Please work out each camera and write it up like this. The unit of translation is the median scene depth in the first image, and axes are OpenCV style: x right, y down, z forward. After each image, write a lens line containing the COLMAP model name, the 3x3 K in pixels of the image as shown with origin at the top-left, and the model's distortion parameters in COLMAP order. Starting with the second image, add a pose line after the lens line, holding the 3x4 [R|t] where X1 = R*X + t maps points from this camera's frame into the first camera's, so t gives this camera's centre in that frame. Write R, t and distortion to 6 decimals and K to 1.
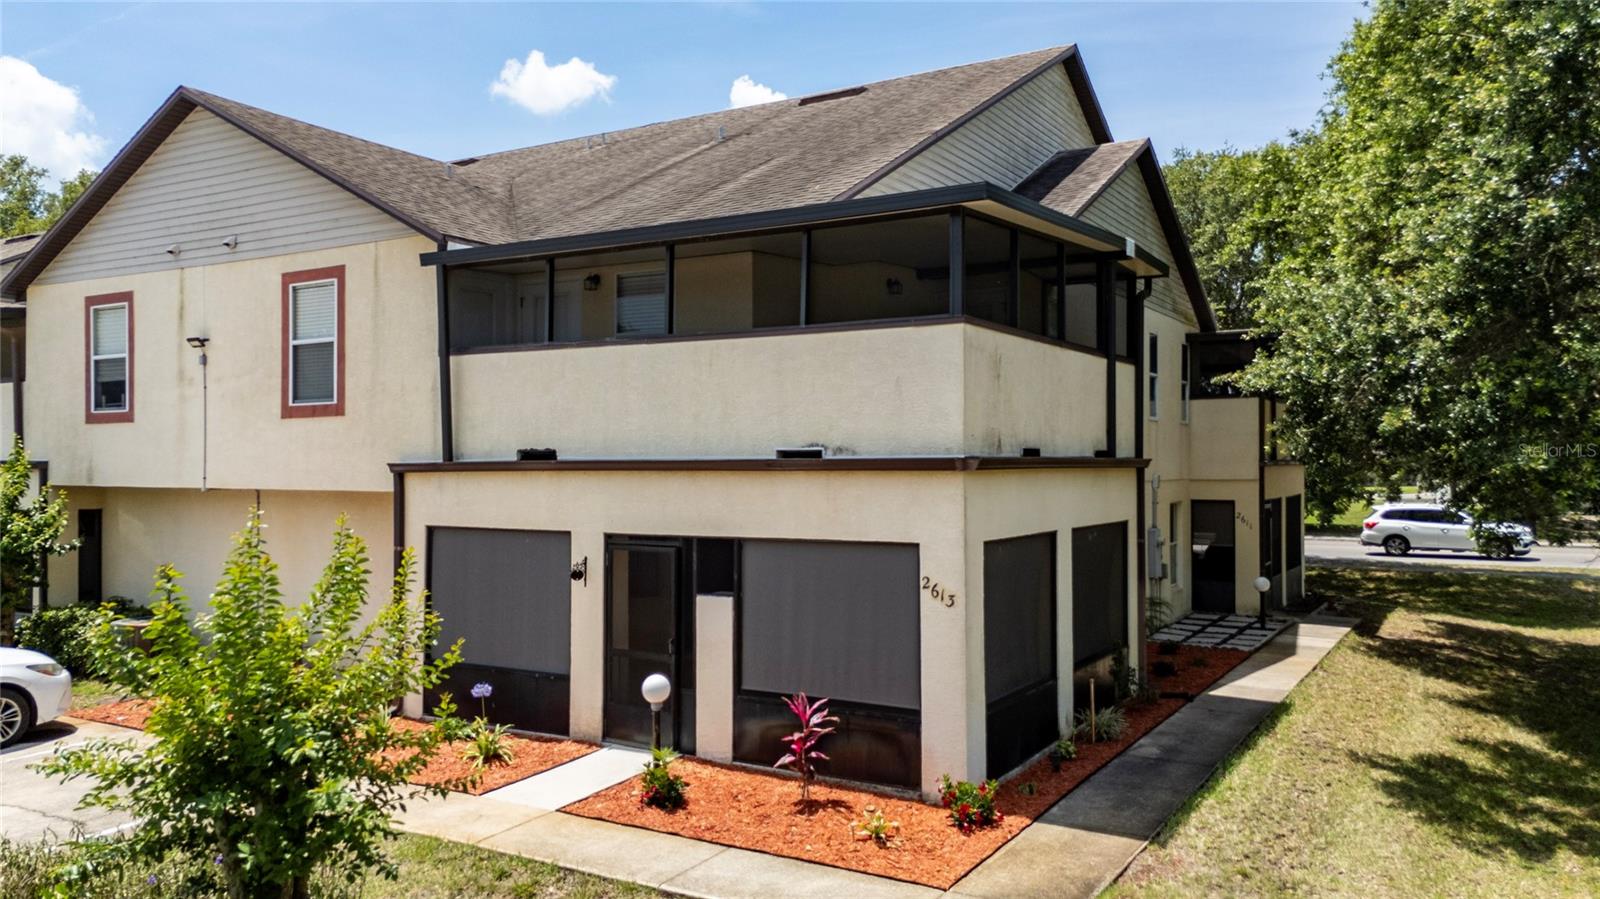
lens RADIAL K [[1166.9, 0, 800.0], [0, 1166.9, 449.5], [0, 0, 1]] dist [0.076455, -0.077612]
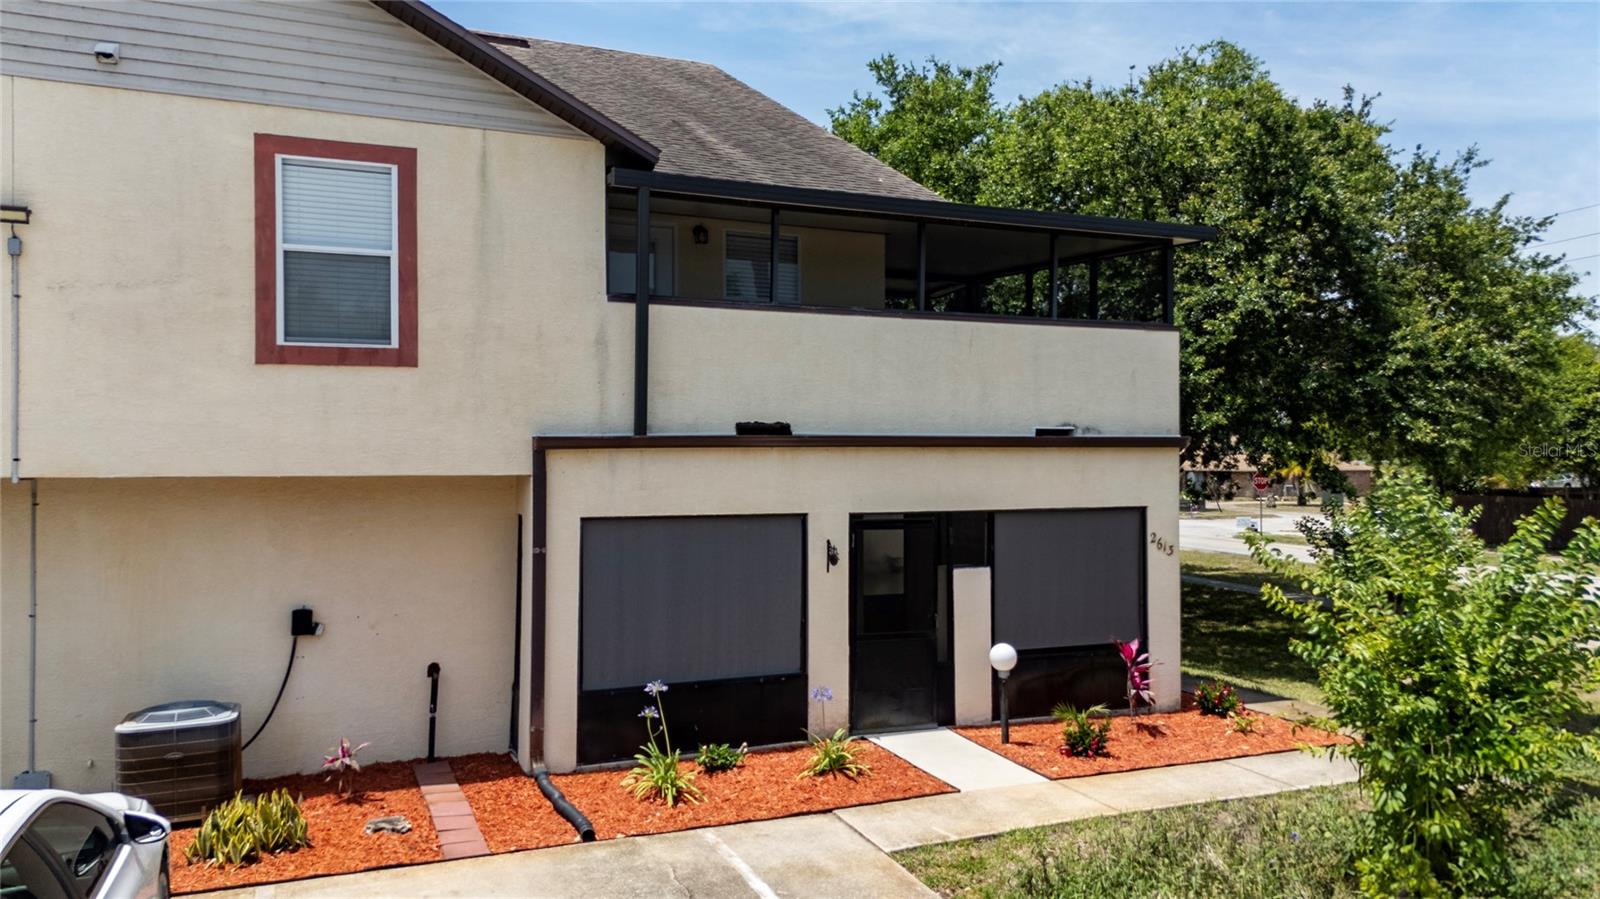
lens RADIAL K [[1166.9, 0, 800.0], [0, 1166.9, 449.5], [0, 0, 1]] dist [0.076455, -0.077612]
pose [[0.588056, 0.007268, 0.808788, -0.913806], [-0.010148, 0.999947, -0.001608, 0.021103], [-0.808757, -0.007262, 0.588099, 0.460482]]
